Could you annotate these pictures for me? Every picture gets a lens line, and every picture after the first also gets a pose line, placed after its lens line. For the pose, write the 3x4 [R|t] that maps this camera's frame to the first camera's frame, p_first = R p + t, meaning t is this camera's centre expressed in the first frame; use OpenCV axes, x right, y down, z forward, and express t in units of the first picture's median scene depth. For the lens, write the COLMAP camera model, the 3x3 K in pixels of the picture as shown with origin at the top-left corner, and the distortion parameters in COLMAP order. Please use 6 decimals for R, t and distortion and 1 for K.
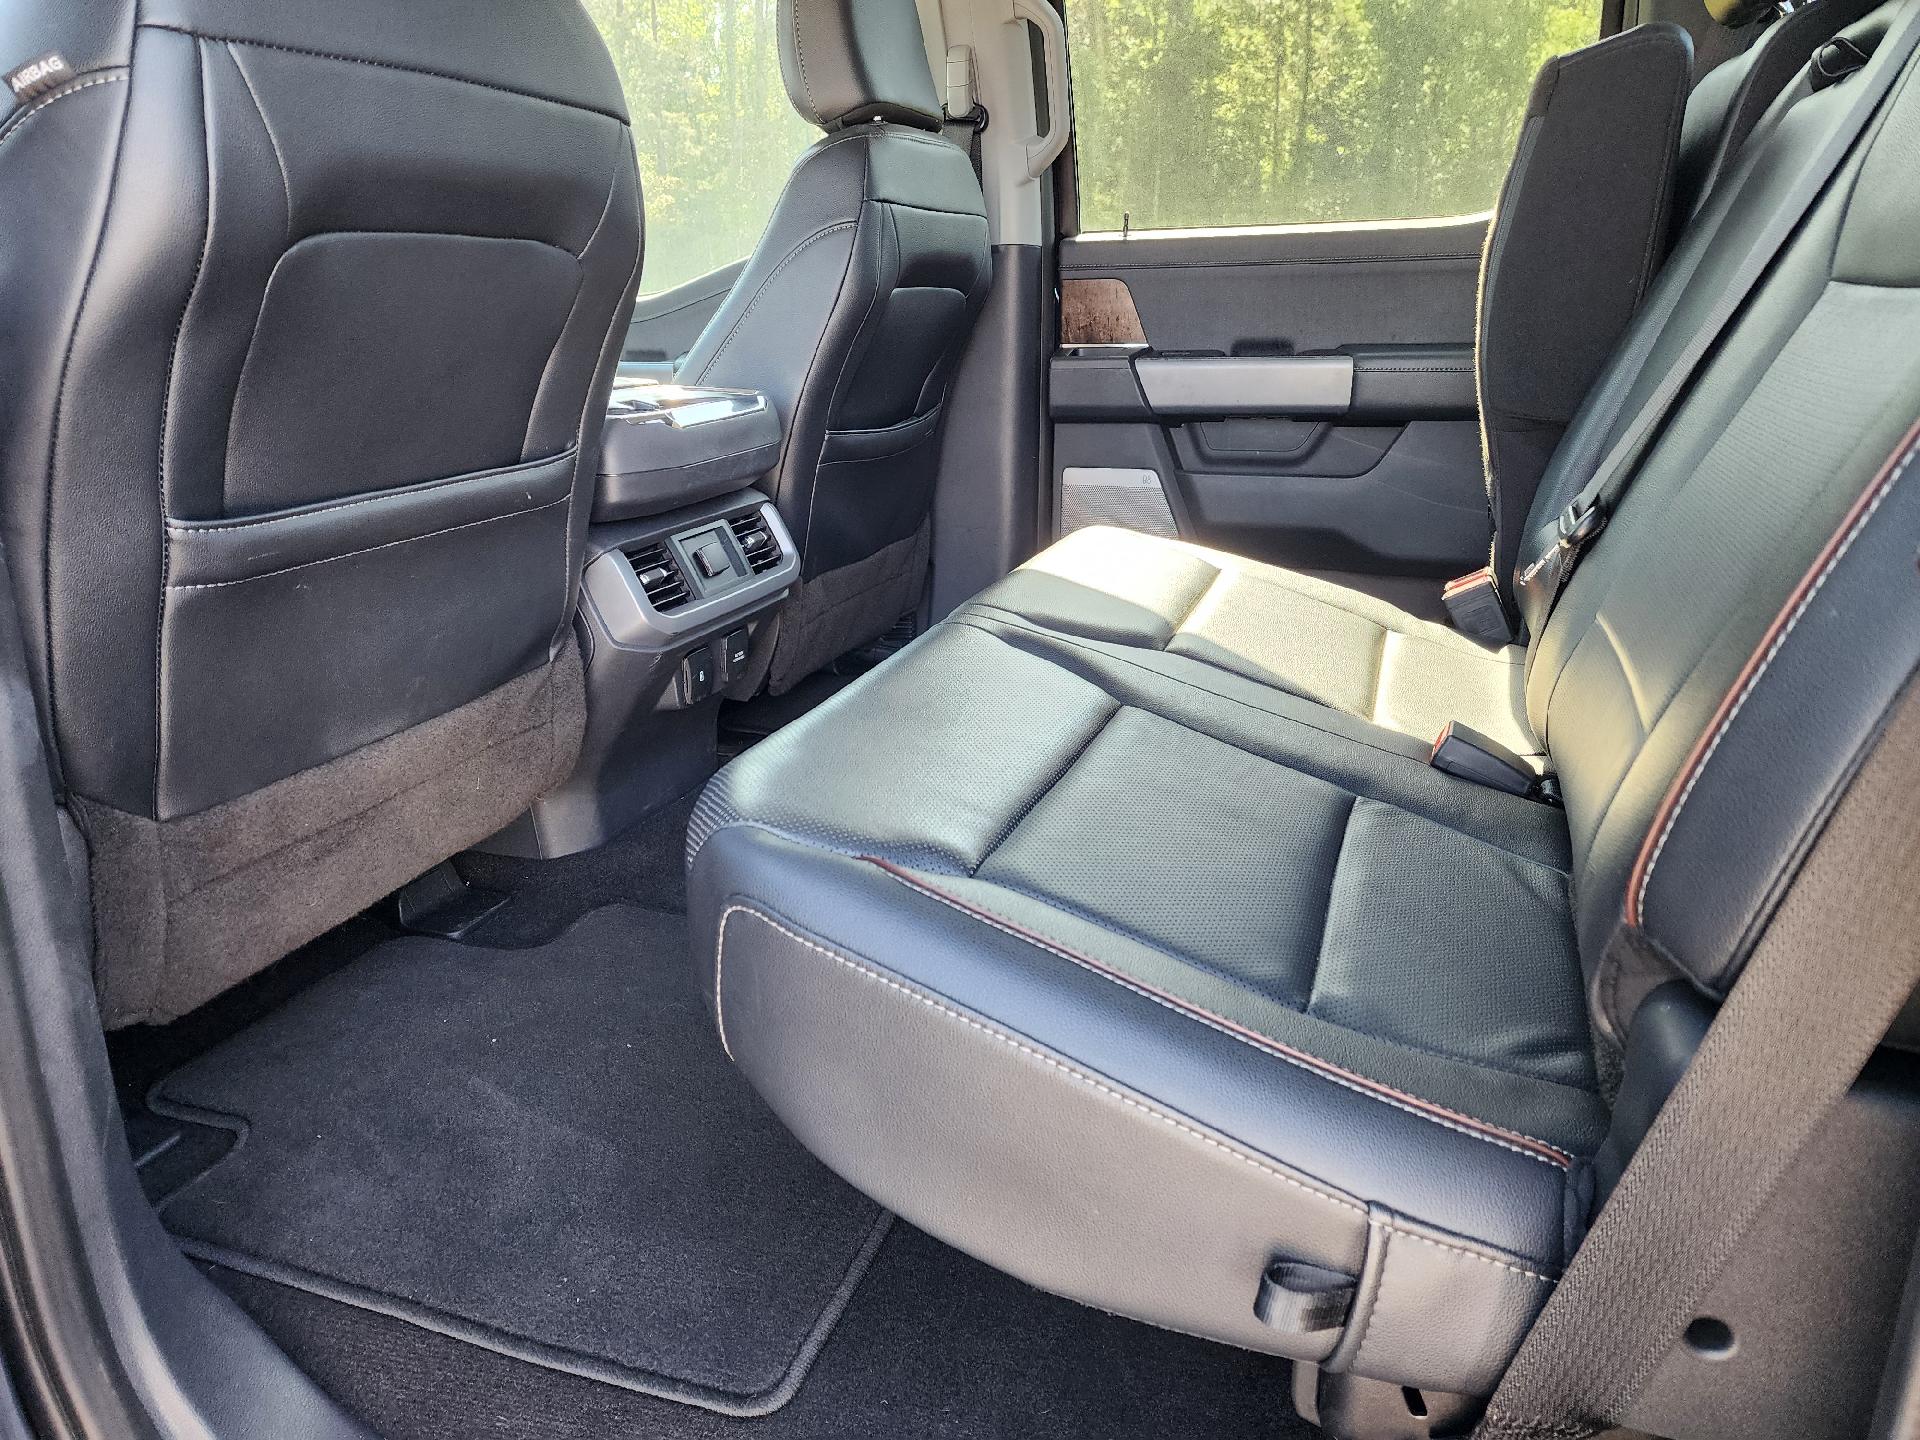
lens RADIAL K [[1293.9, 0, 954.5], [0, 1293.9, 718.0], [0, 0, 1]] dist [0.078662, -0.078559]
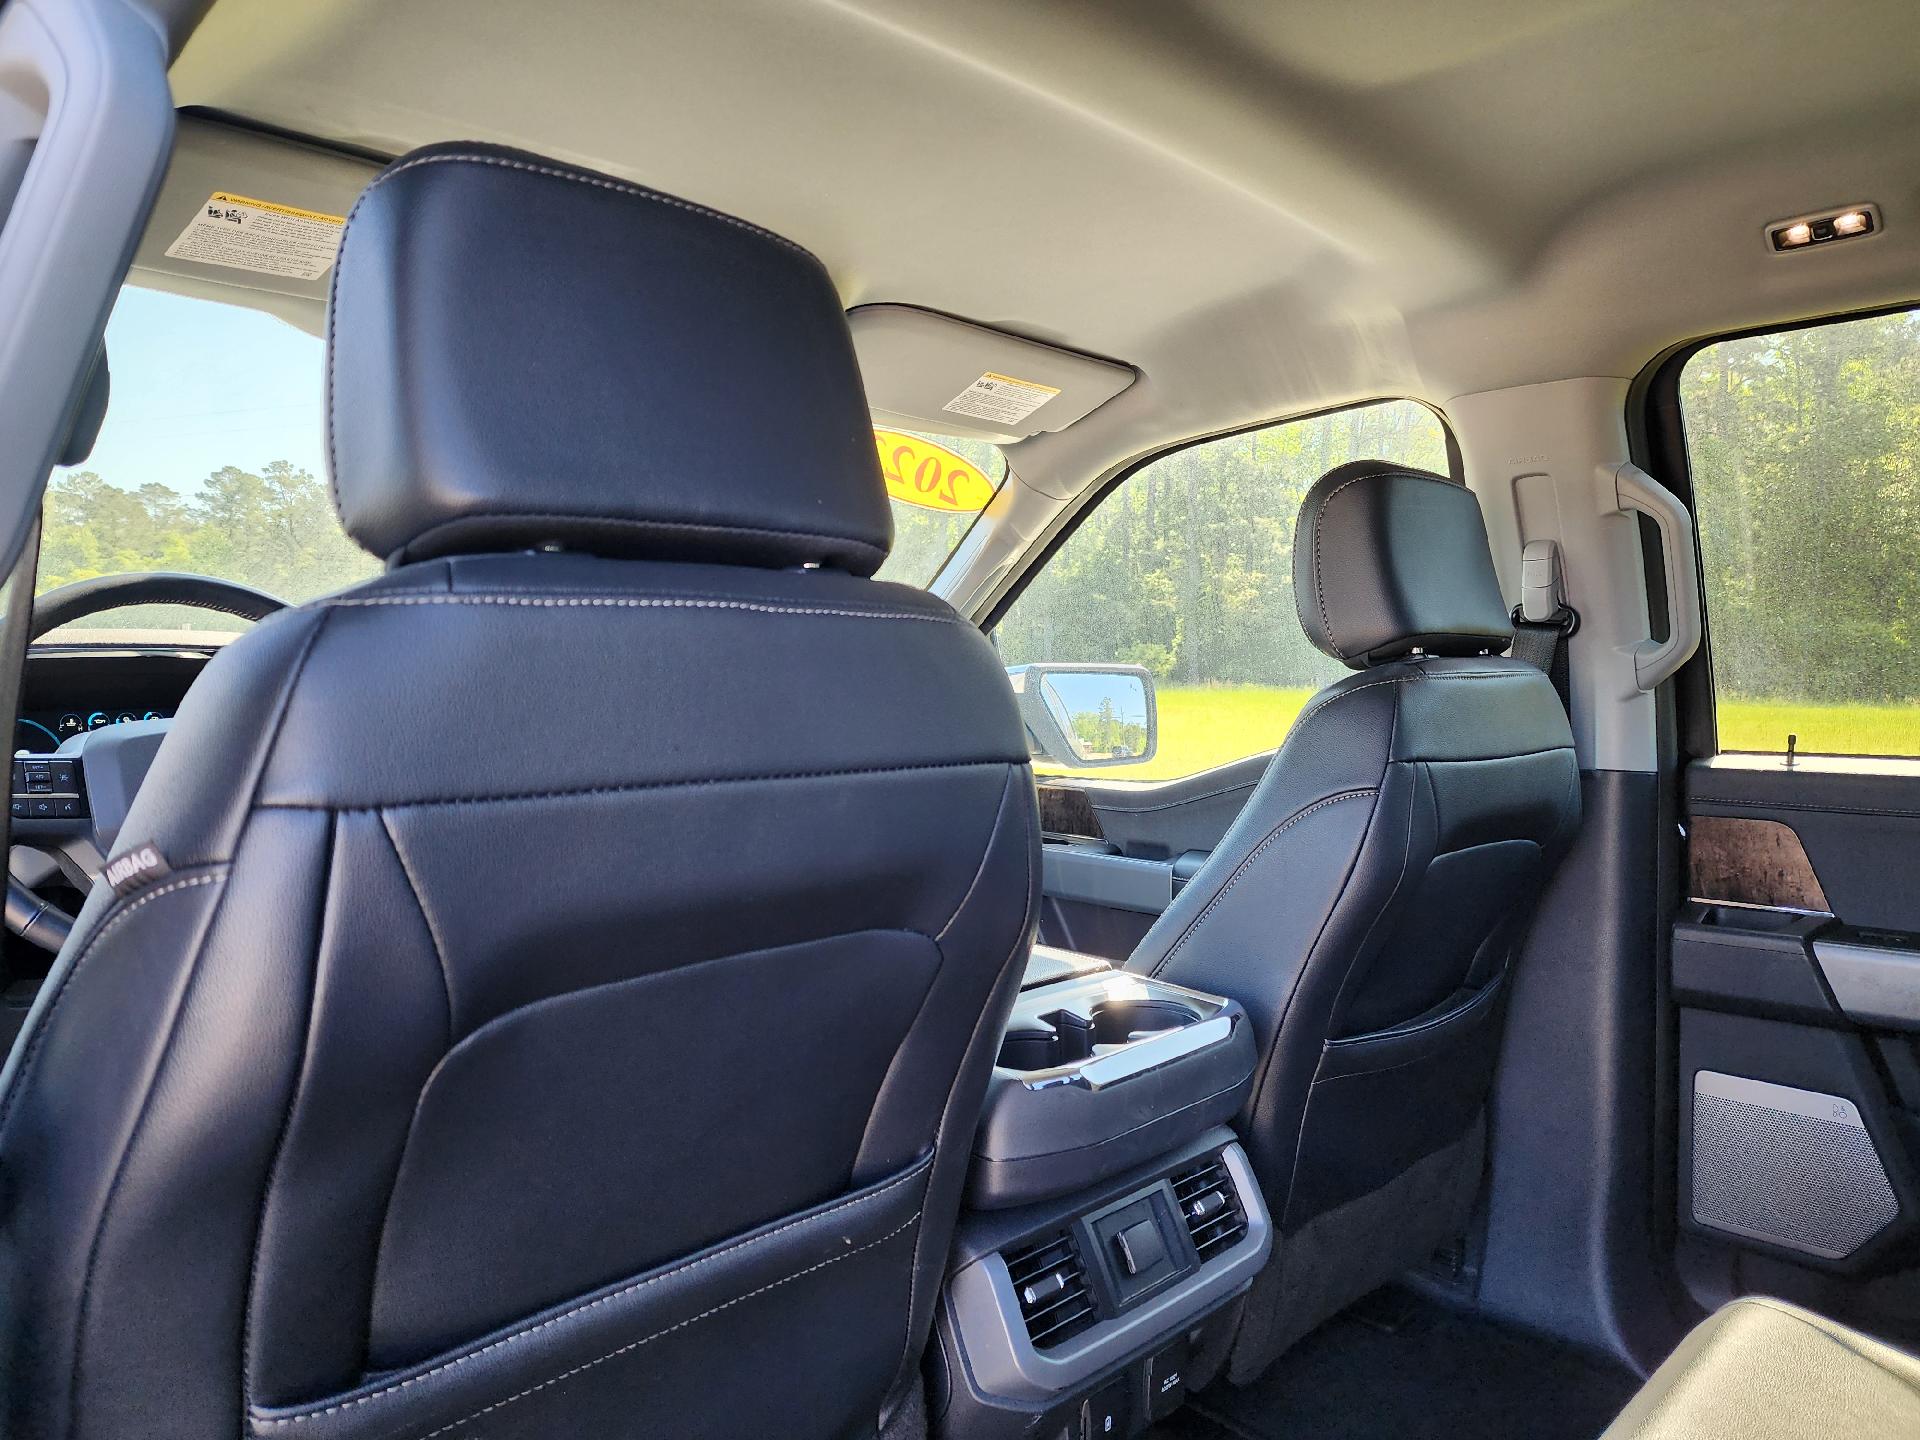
lens RADIAL K [[1293.9, 0, 954.5], [0, 1293.9, 718.0], [0, 0, 1]] dist [0.078662, -0.078559]
pose [[0.909787, 0.020378, -0.414576, 0.014182], [-0.133030, 0.960422, -0.244728, -0.185004], [0.393181, 0.277801, 0.876490, 0.207392]]
